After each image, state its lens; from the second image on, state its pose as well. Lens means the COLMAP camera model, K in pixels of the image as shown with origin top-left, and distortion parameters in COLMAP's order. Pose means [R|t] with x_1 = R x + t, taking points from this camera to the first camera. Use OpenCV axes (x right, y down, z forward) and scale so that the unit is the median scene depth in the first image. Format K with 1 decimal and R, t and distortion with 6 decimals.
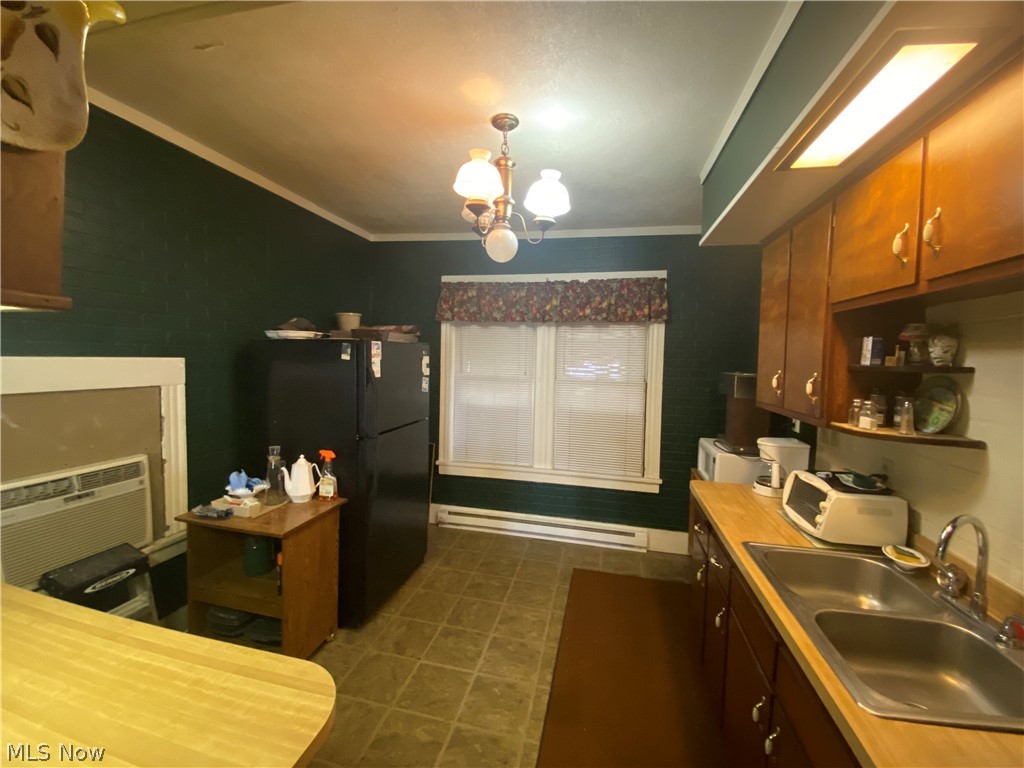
lens RADIAL K [[413.0, 0, 512.0], [0, 413.0, 384.0], [0, 0, 1]] dist [0.033429, -0.027705]
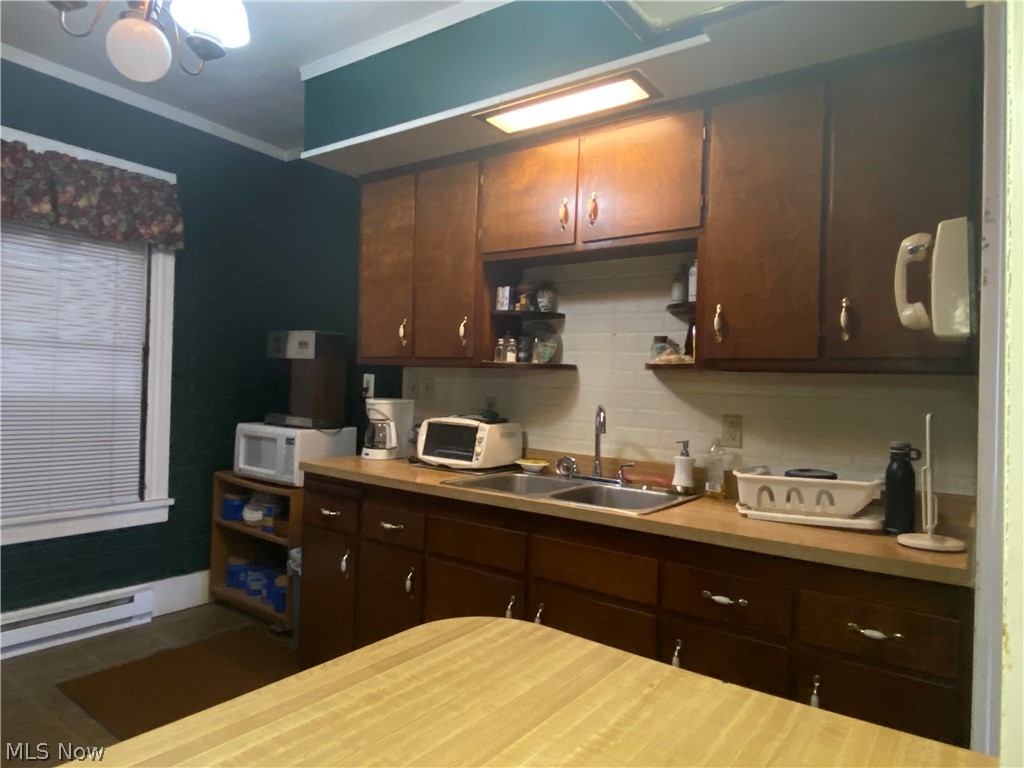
lens RADIAL K [[648.5, 0, 512.0], [0, 648.5, 384.0], [0, 0, 1]] dist [0.059768, -0.063821]
pose [[0.392471, -0.007024, 0.919737, -0.762706], [0.031554, 0.999485, -0.005832, 0.160591], [-0.919223, 0.031310, 0.392491, 0.242858]]
